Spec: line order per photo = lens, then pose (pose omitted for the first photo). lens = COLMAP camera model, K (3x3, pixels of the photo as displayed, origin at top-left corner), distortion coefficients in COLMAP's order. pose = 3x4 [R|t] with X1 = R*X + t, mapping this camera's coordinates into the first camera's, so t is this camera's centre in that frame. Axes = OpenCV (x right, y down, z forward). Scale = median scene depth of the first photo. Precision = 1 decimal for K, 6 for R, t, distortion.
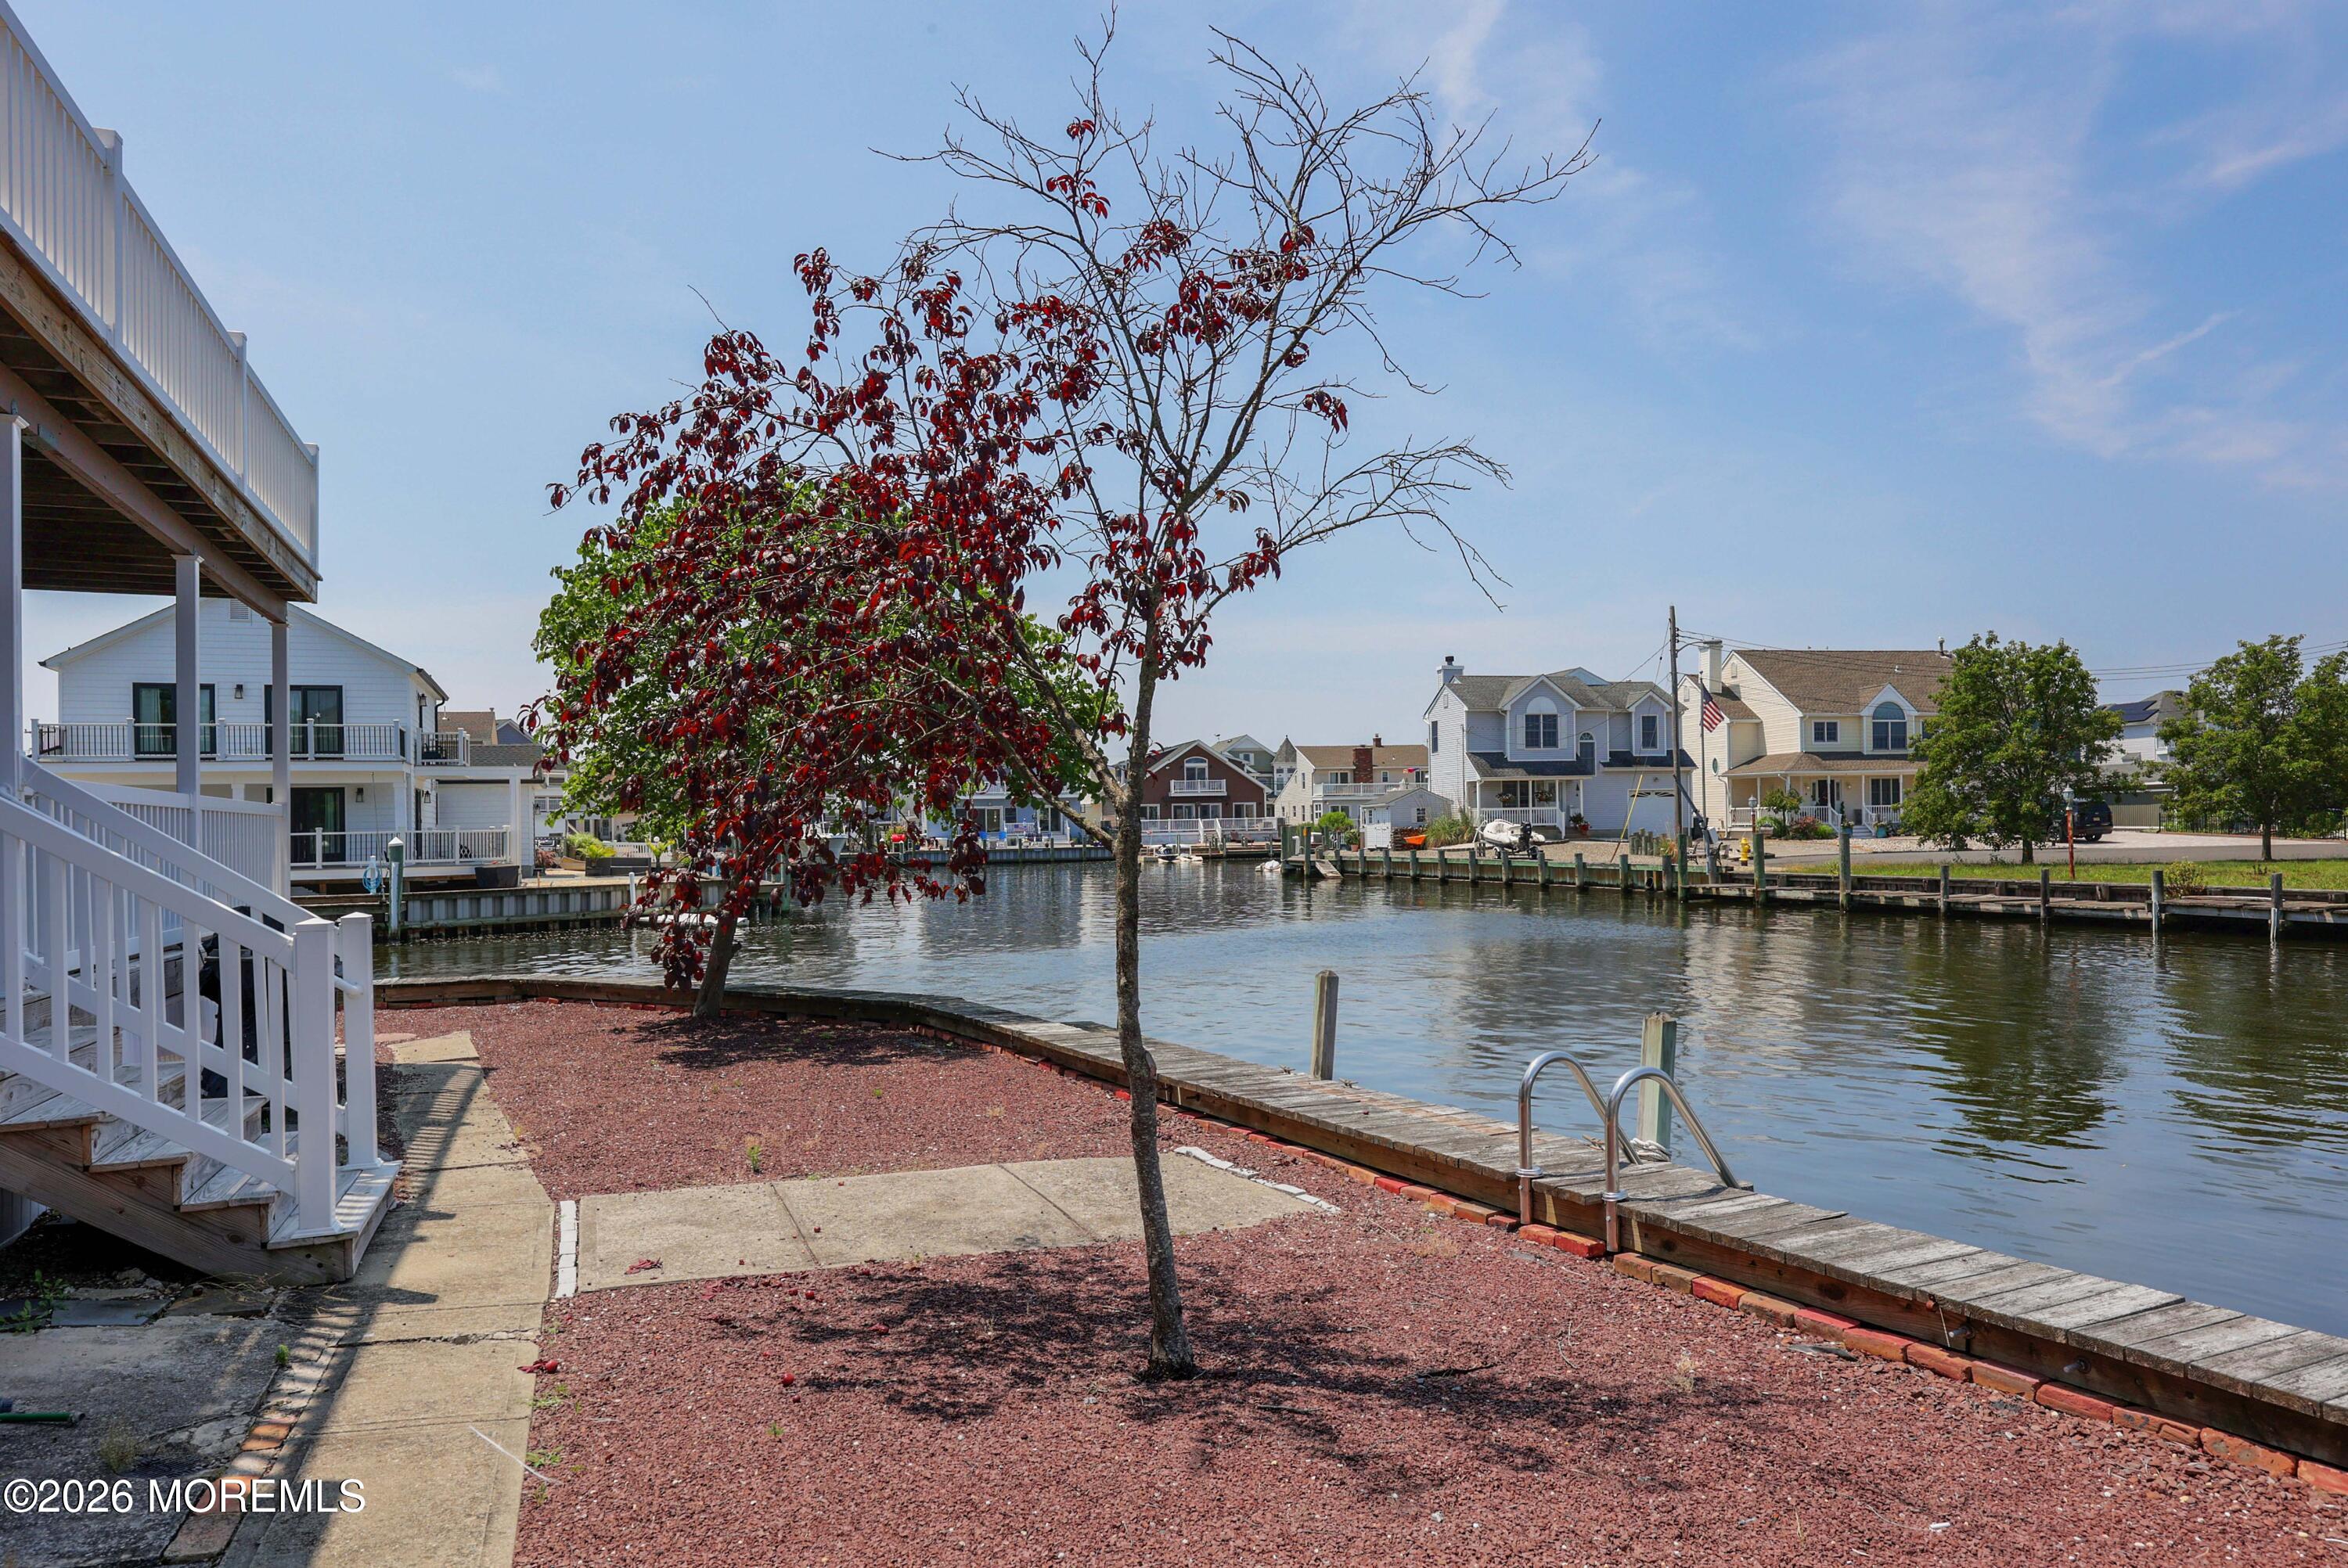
lens RADIAL K [[1645.1, 0, 1269.9], [0, 1645.1, 818.3], [0, 0, 1]] dist [-0.010126, 0.007425]
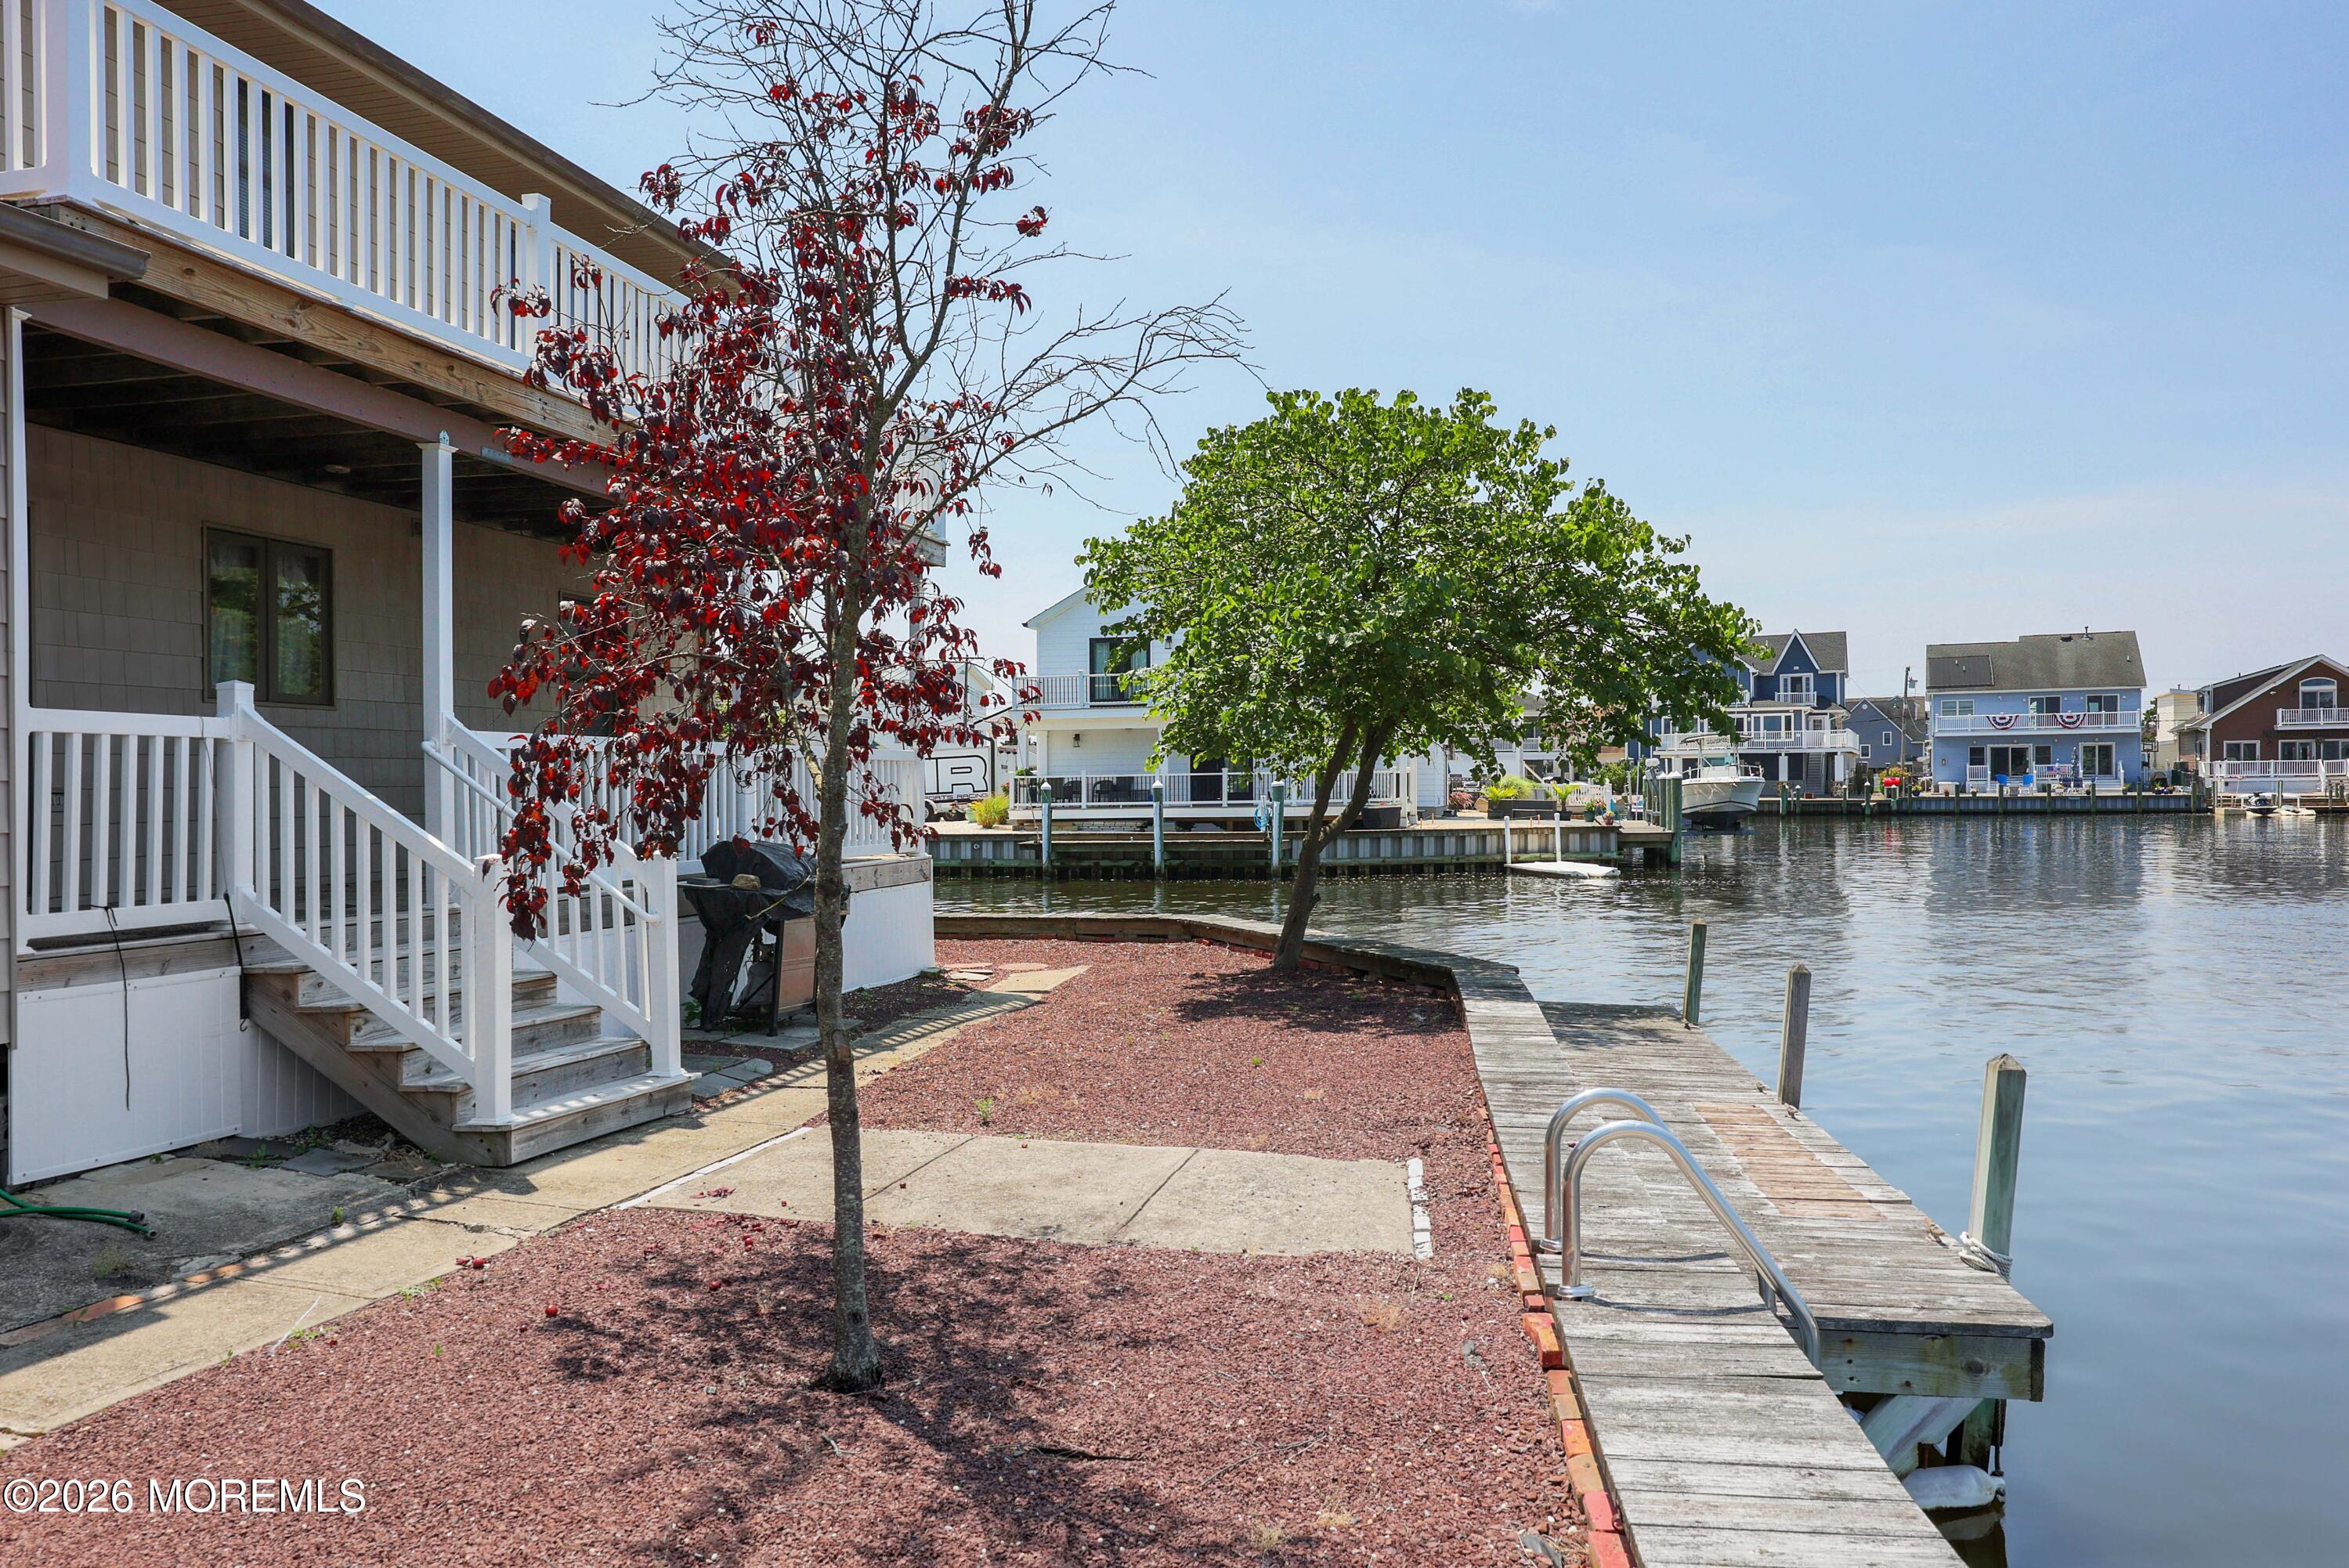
lens RADIAL K [[1809.9, 0, 1185.9], [0, 1809.9, 776.1], [0, 0, 1]] dist [0.010456, 0.005646]
pose [[0.795692, 0.007037, -0.605661, 0.069470], [-0.000718, 0.999943, 0.010674, -0.000999], [0.605701, -0.008059, 0.795651, 0.031814]]
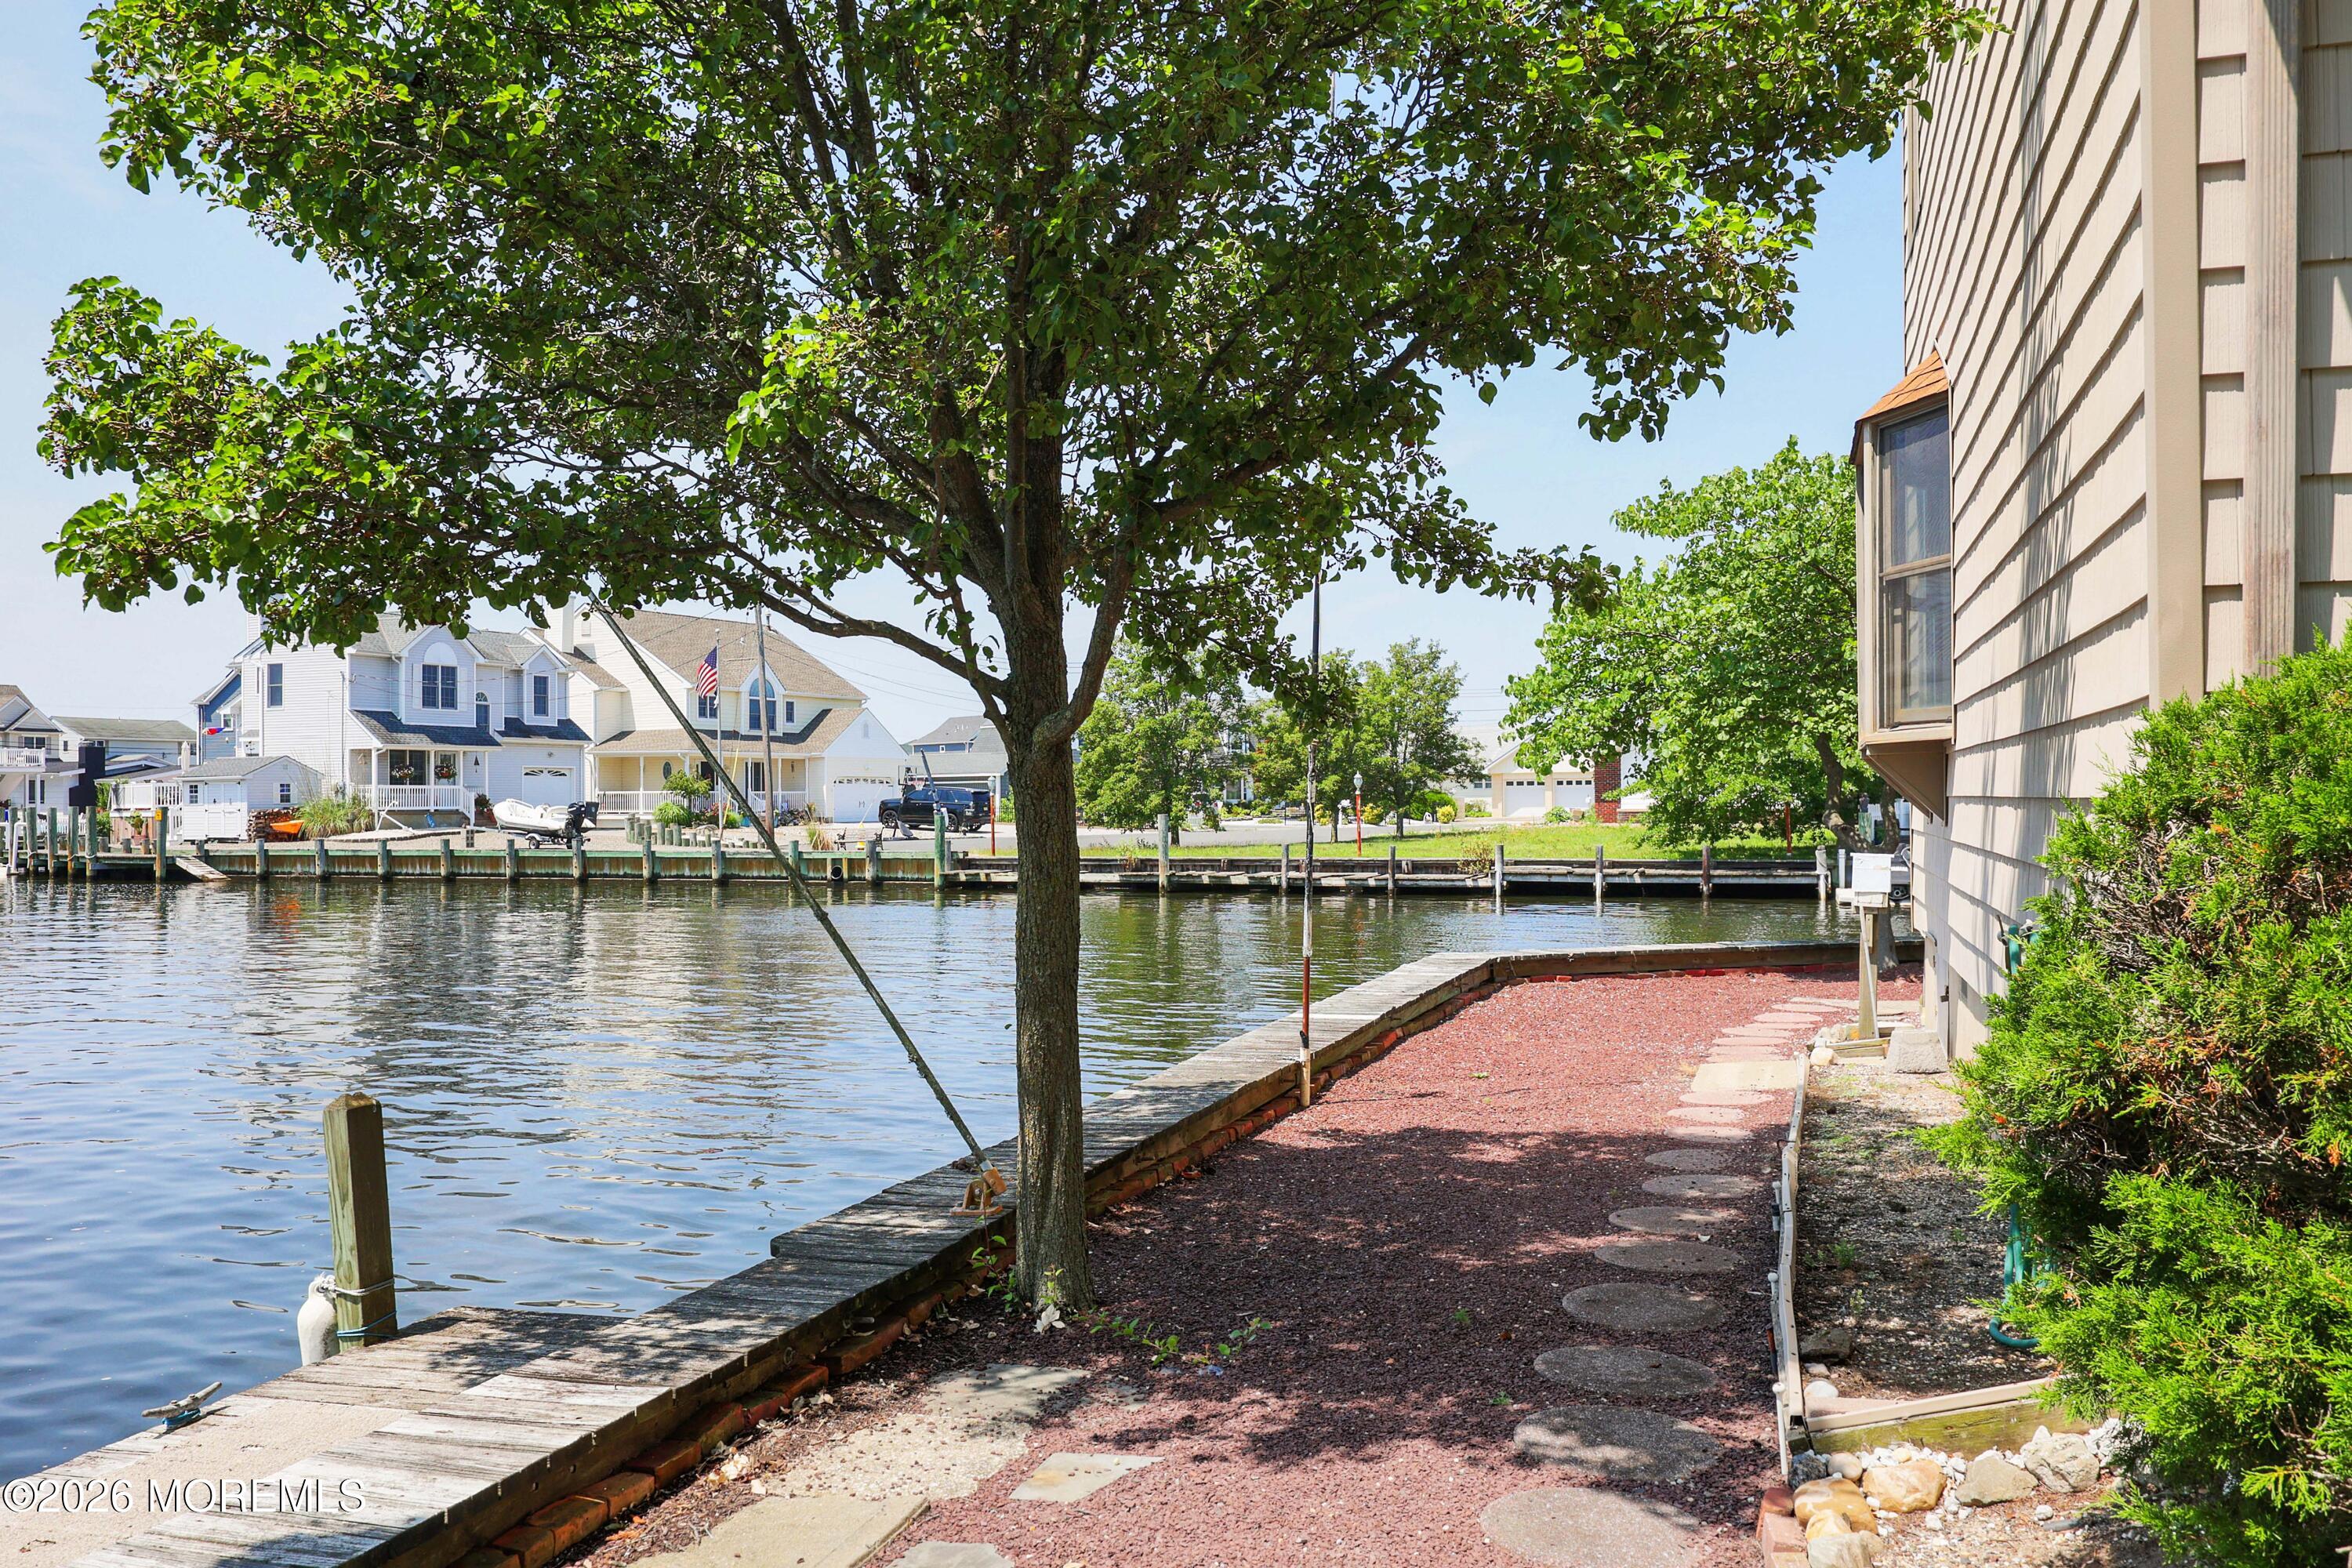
lens RADIAL K [[1944.0, 0, 1196.3], [0, 1944.0, 771.9], [0, 0, 1]] dist [-0.025351, 0.011937]
pose [[0.613252, 0.025925, 0.789462, -0.341297], [-0.006903, 0.999599, -0.027464, 0.009524], [-0.789857, 0.011393, 0.613185, 0.158731]]
